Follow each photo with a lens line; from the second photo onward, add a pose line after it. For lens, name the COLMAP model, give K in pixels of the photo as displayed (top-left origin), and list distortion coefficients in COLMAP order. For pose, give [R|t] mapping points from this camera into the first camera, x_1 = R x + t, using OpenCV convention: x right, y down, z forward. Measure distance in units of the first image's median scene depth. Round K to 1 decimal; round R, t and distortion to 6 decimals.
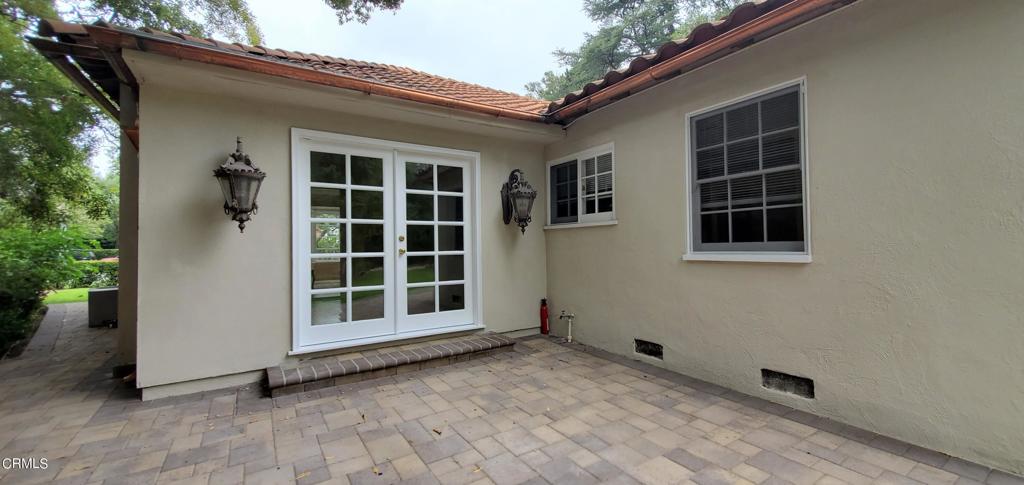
lens RADIAL K [[408.6, 0, 516.7], [0, 408.6, 243.7], [0, 0, 1]] dist [0.004726, 0.000150]
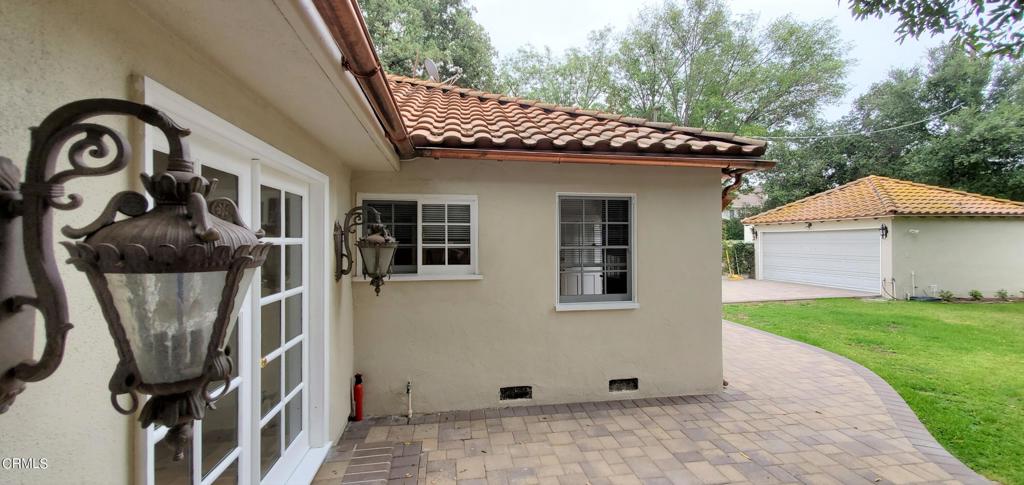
lens RADIAL K [[408.6, 0, 530.4], [0, 408.6, 240.3], [0, 0, 1]] dist [0.004726, 0.000150]
pose [[0.367894, 0.012491, 0.929784, -0.752965], [-0.010919, 0.999899, -0.009112, -0.157933], [-0.929803, -0.006800, 0.367994, 0.610128]]
